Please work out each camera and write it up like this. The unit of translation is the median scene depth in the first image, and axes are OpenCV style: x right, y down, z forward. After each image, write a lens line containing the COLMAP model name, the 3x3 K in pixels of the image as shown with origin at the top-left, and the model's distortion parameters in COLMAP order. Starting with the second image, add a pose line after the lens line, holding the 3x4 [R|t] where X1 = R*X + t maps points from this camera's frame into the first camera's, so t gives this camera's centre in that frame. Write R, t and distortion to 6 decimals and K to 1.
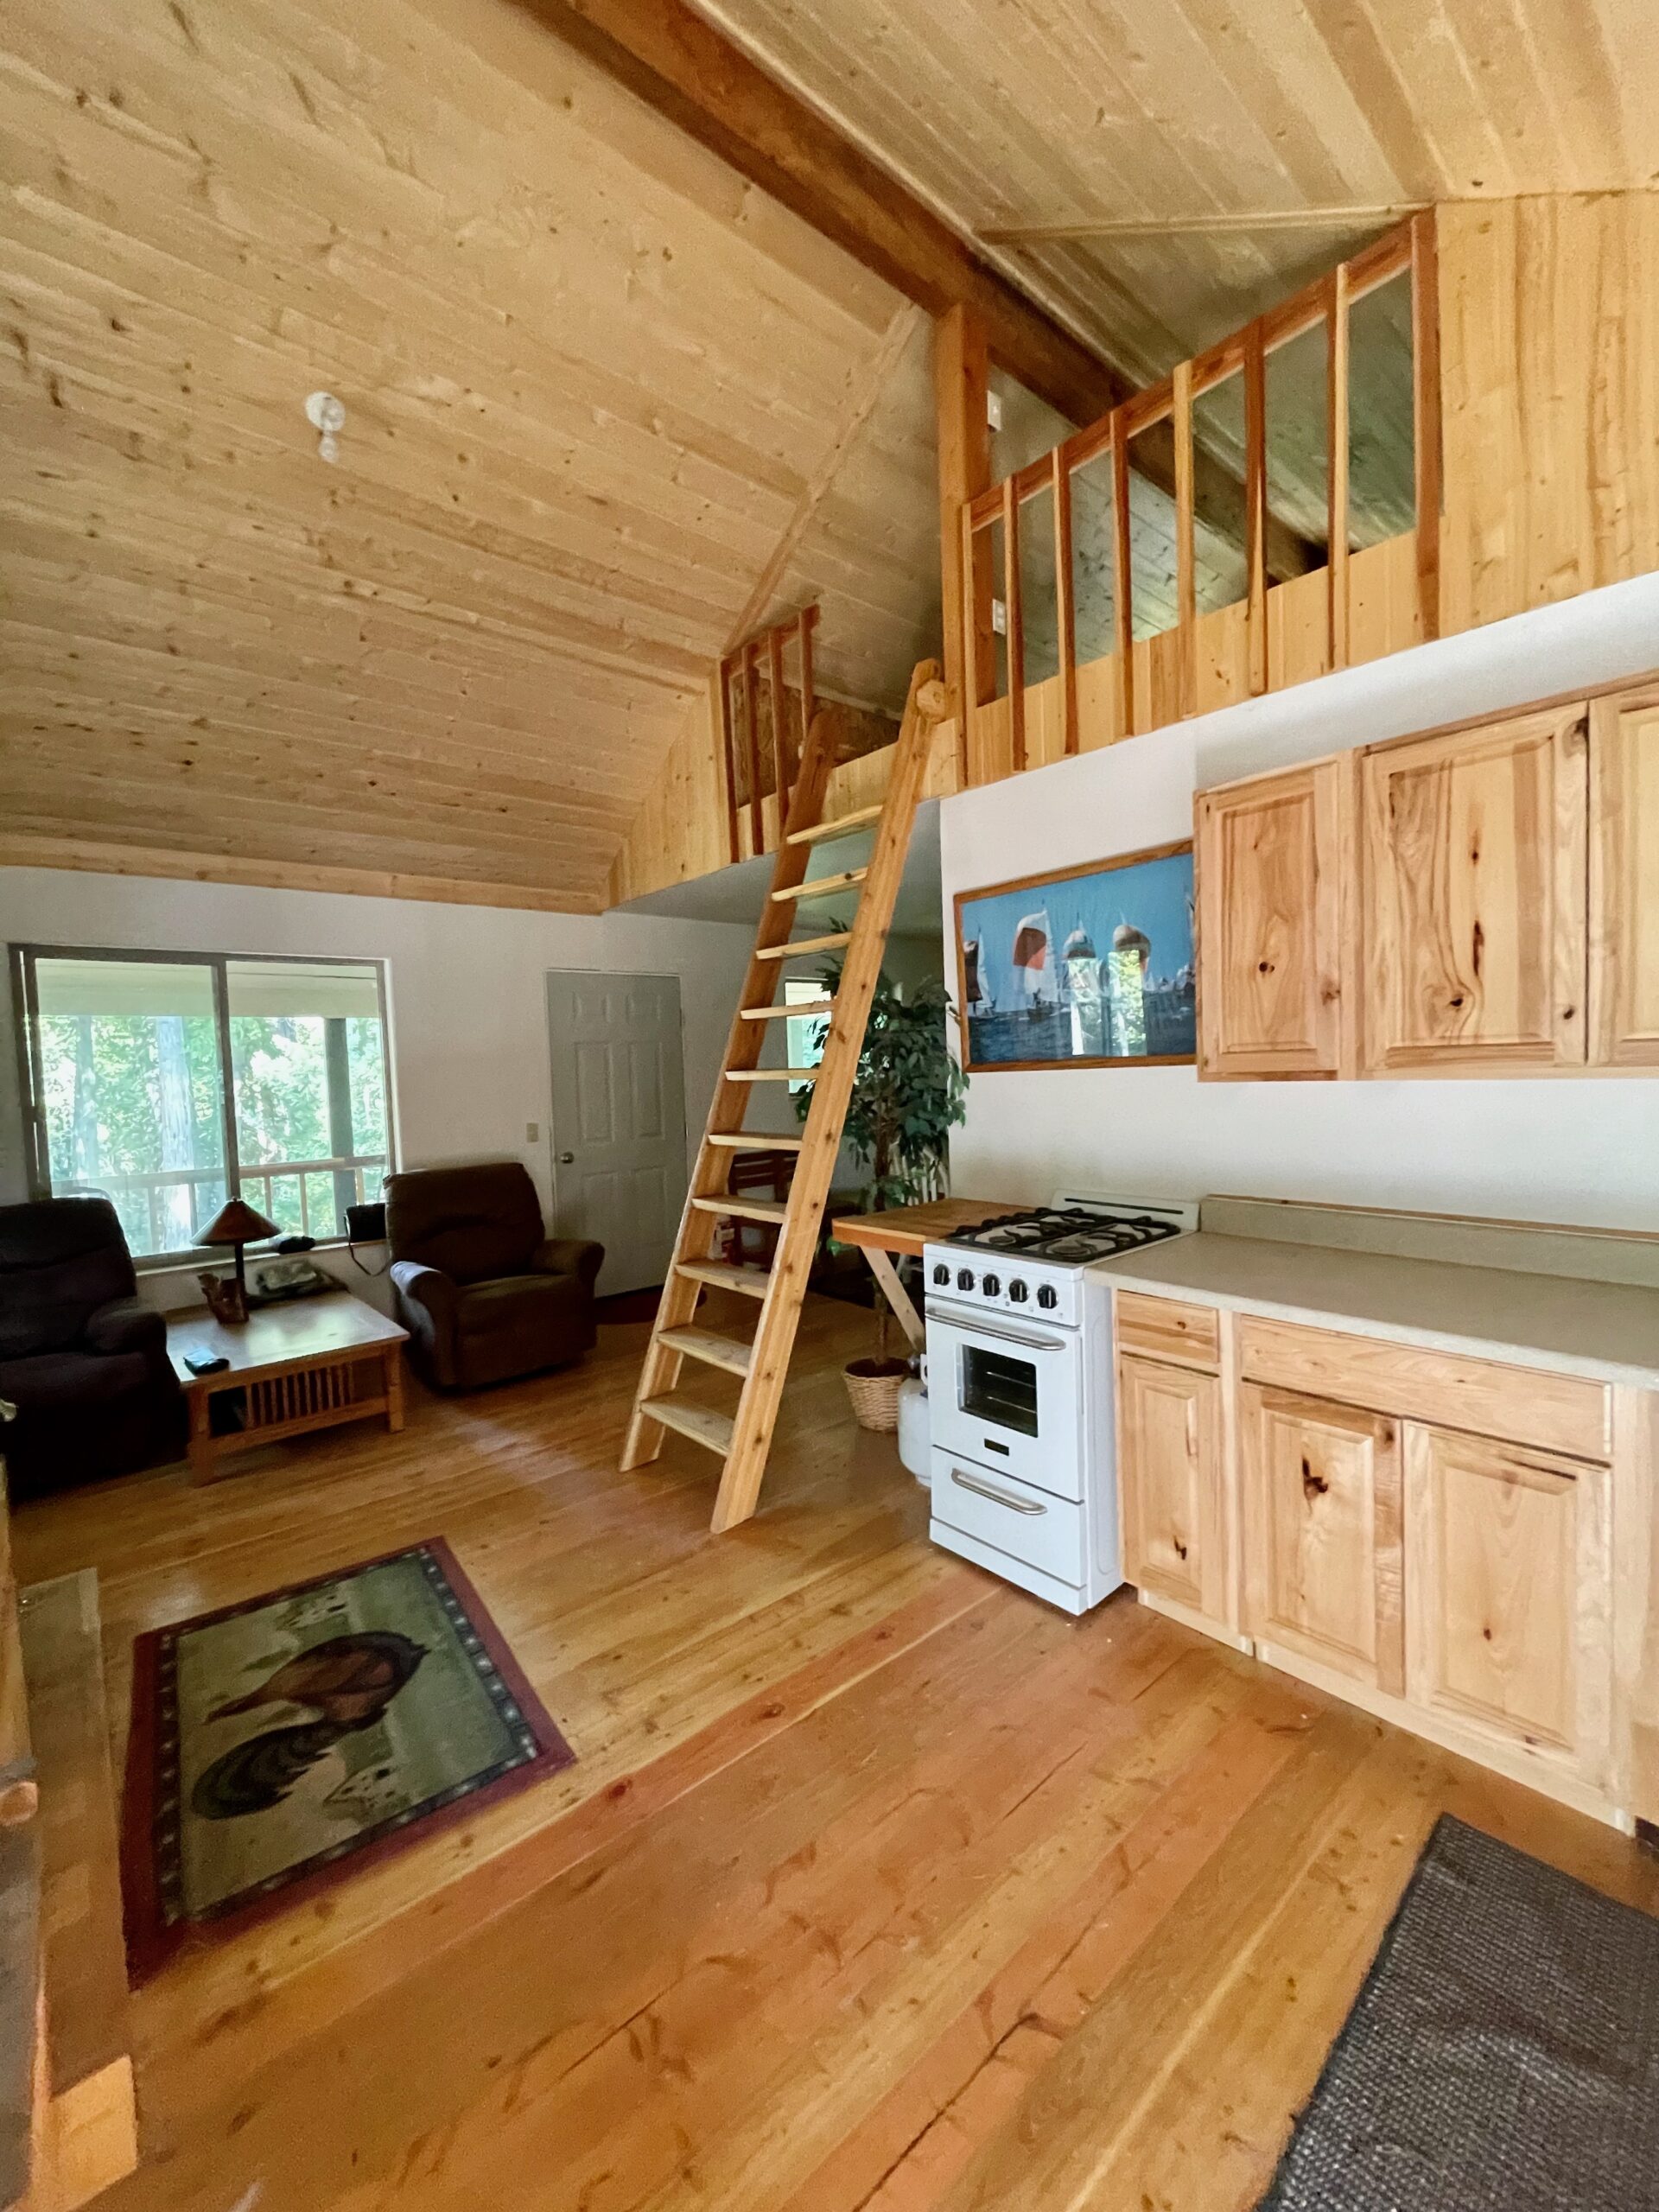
lens RADIAL K [[892.6, 0, 829.2], [0, 892.6, 1100.3], [0, 0, 1]] dist [-0.003716, -0.000263]
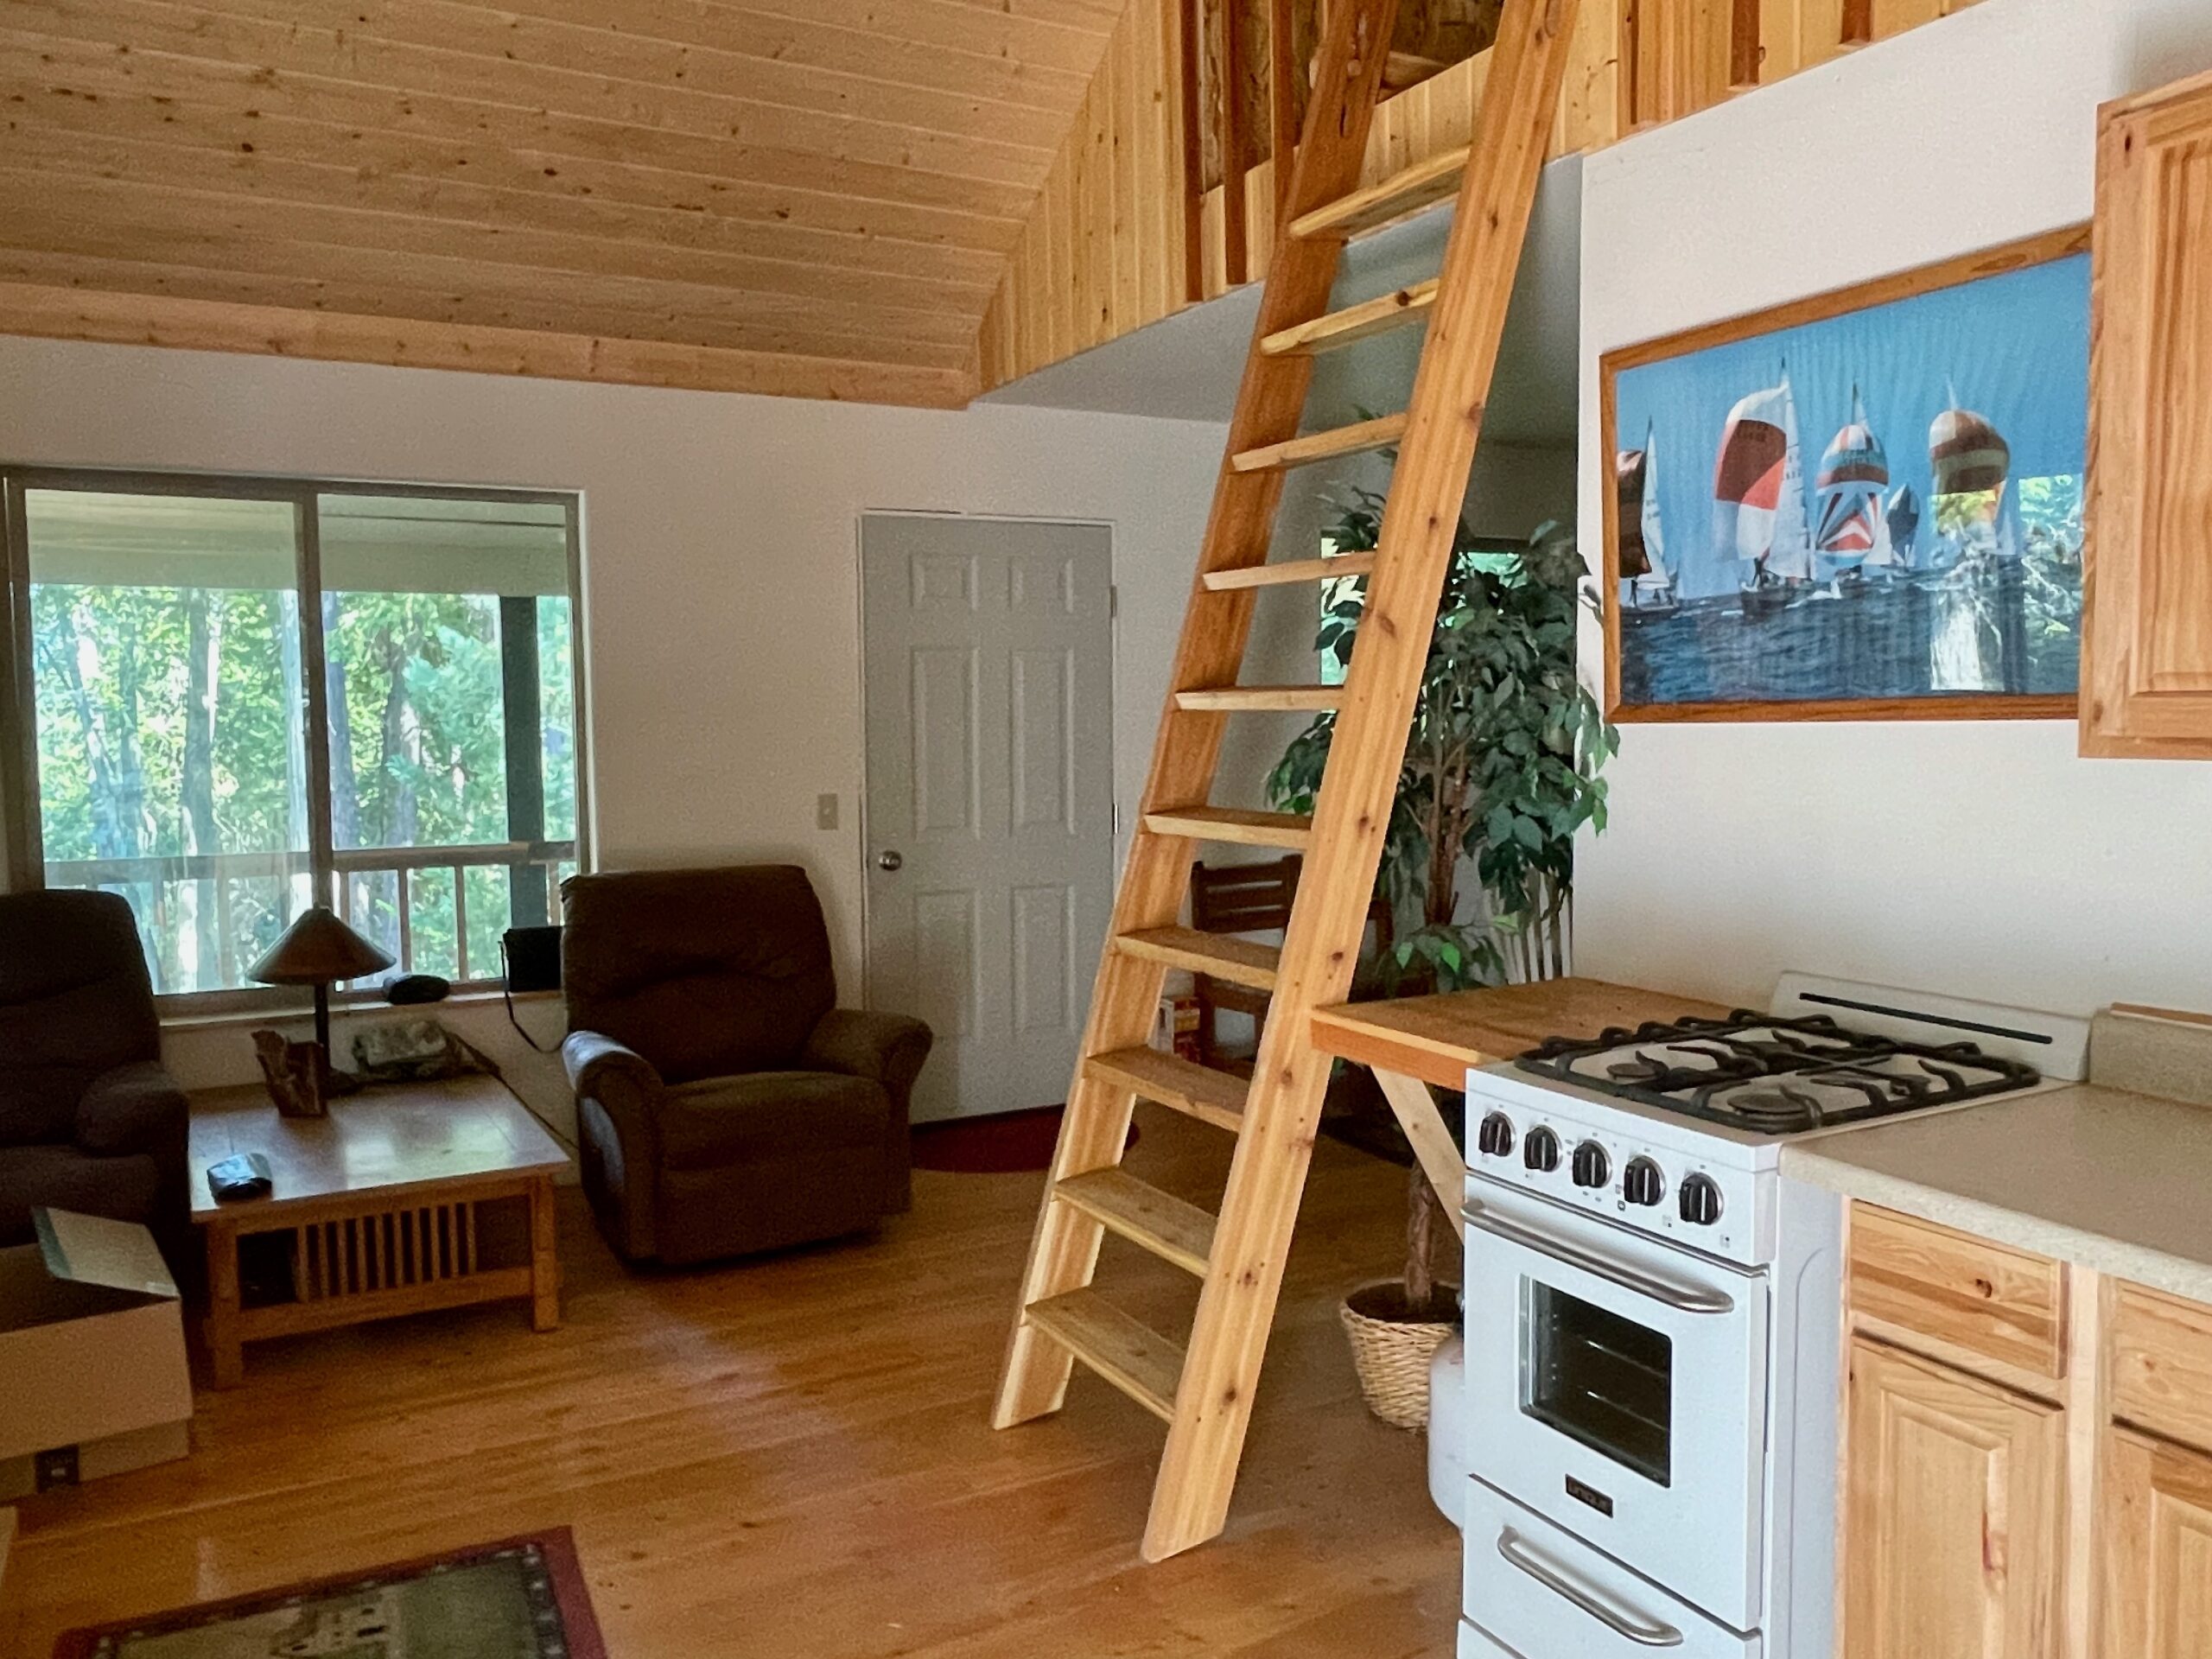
lens RADIAL K [[1681.9, 0, 1112.0], [0, 1681.9, 824.6], [0, 0, 1]] dist [-0.006074, -0.003806]
pose [[0.977362, 0.040297, -0.207699, 0.079063], [-0.032828, 0.998689, 0.039285, -0.002616], [0.209010, -0.031578, 0.977404, 0.046066]]
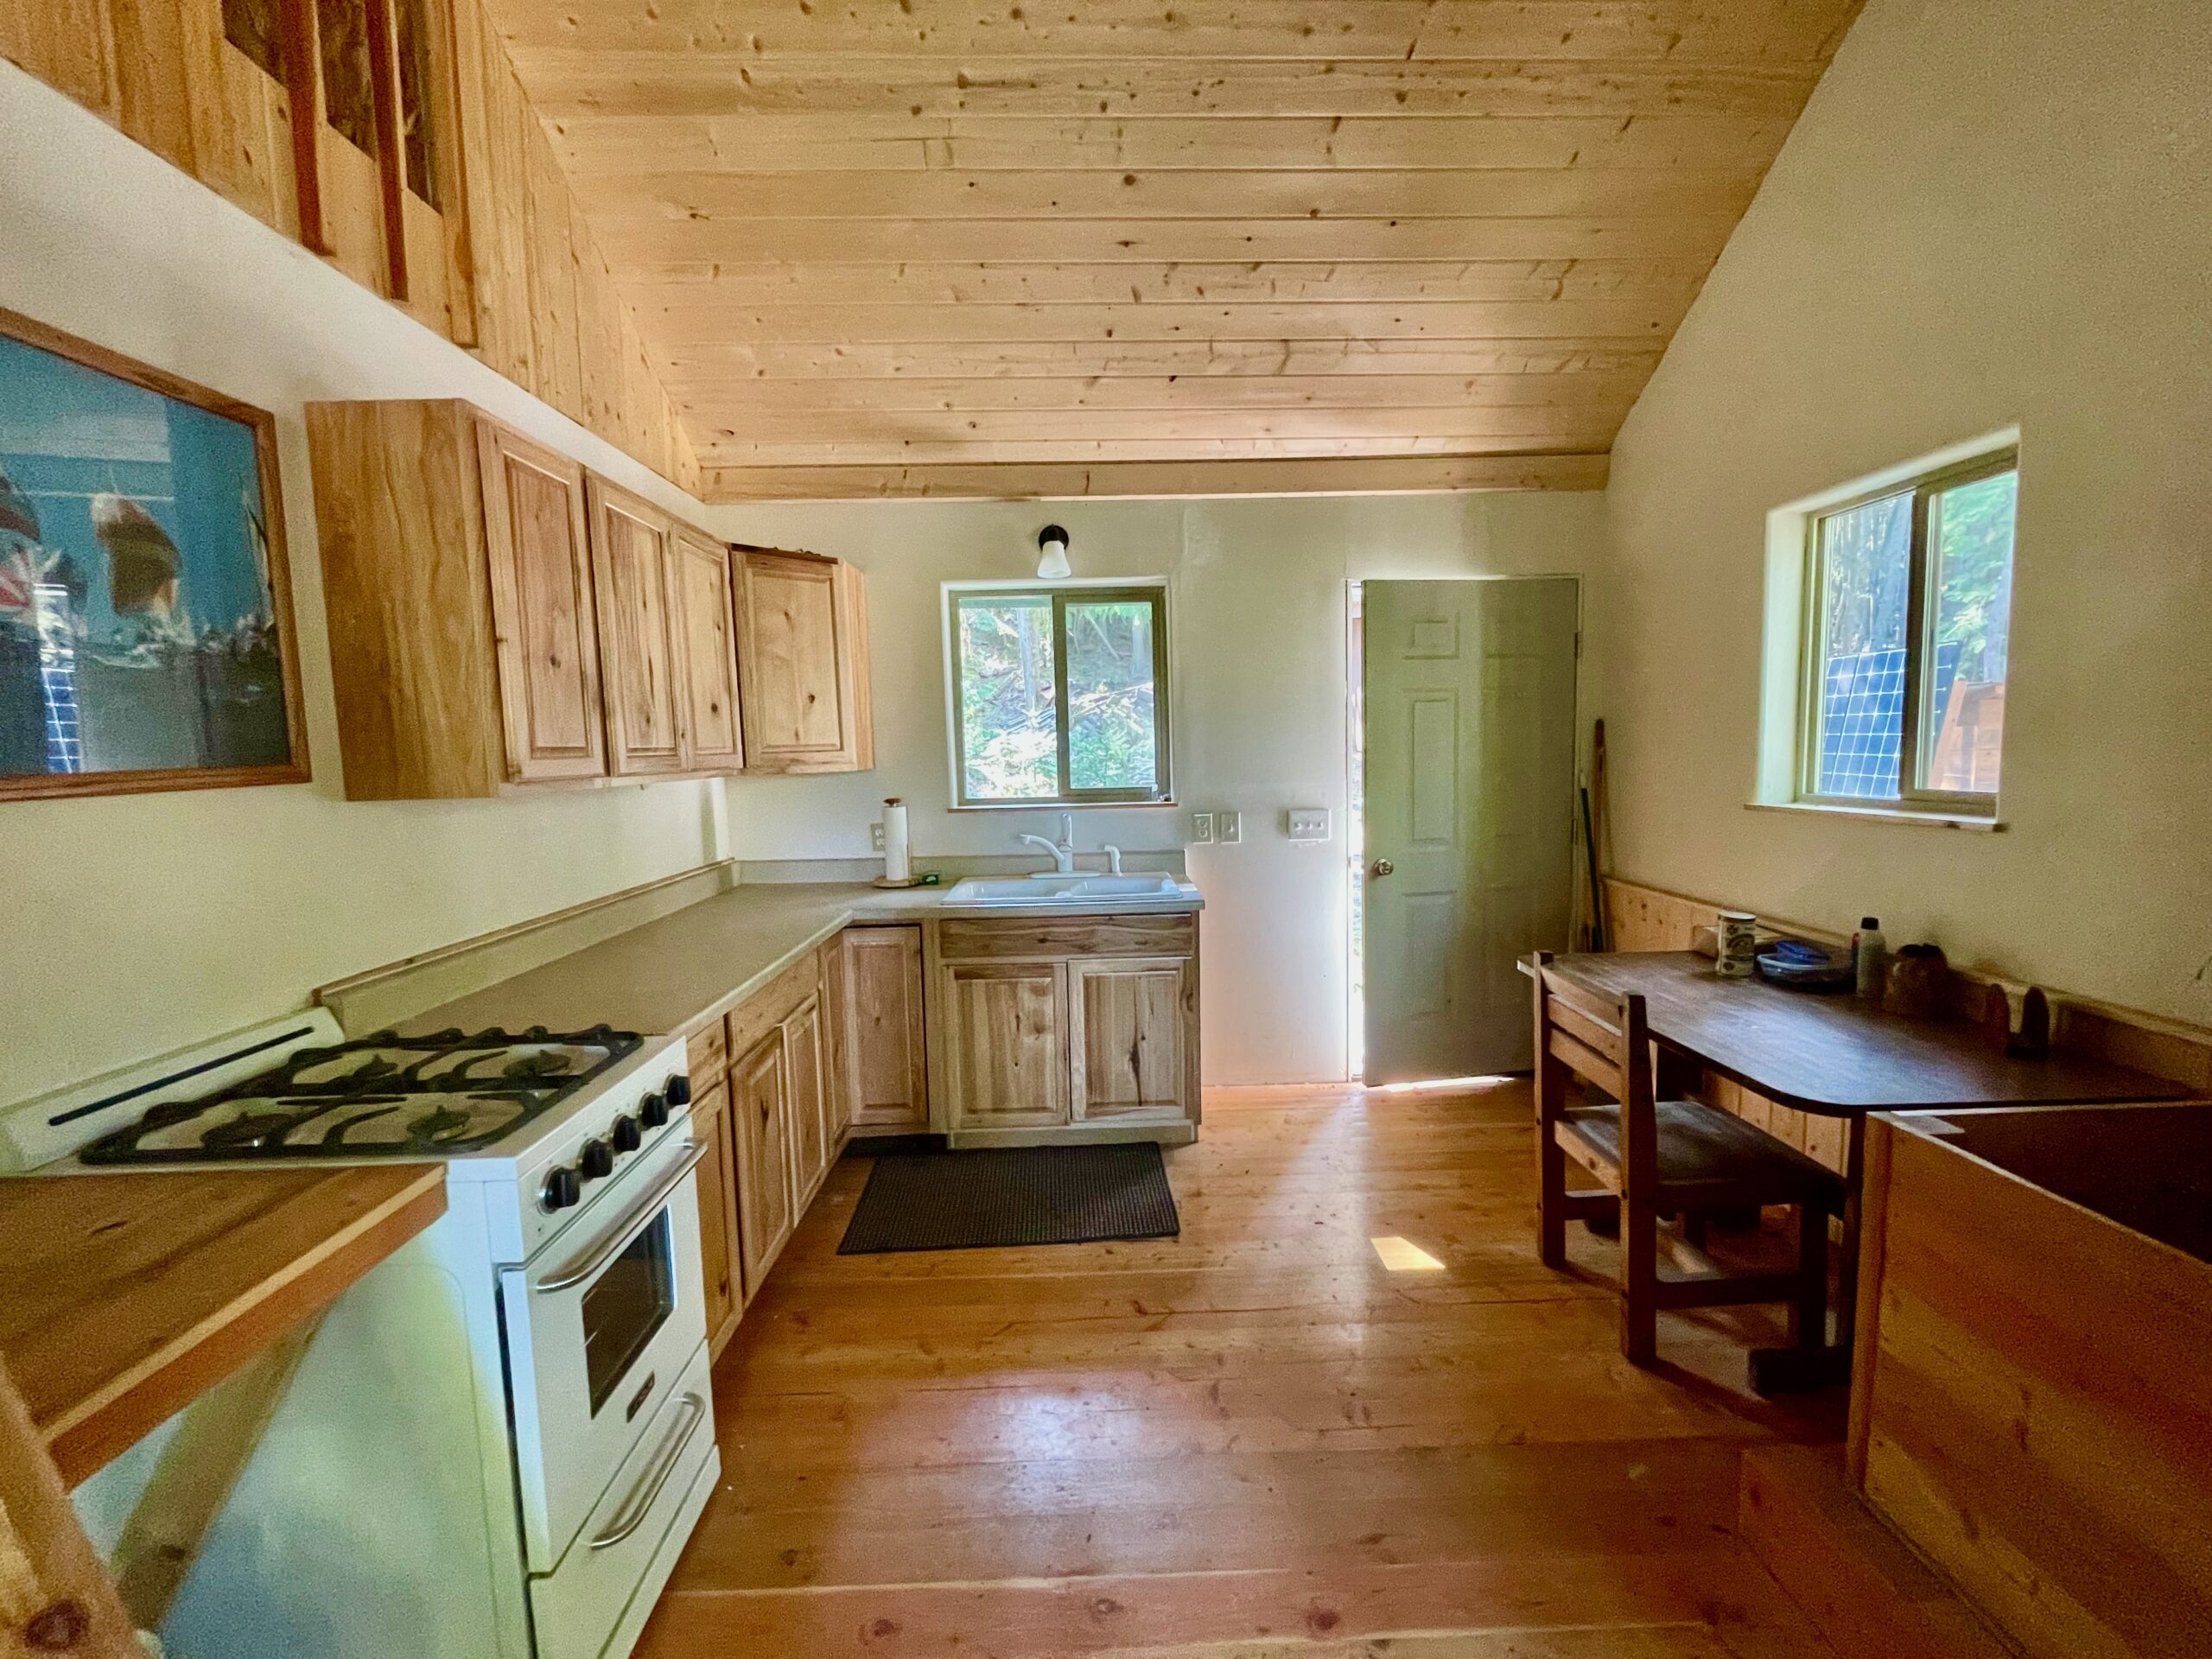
lens RADIAL K [[891.1, 0, 1110.9], [0, 891.1, 829.0], [0, 0, 1]] dist [0.000017, 0.000537]
pose [[-0.771043, -0.001636, 0.636781, -0.317172], [0.083642, 0.991072, 0.103824, -0.019981], [-0.631266, 0.133314, -0.764022, 0.868873]]
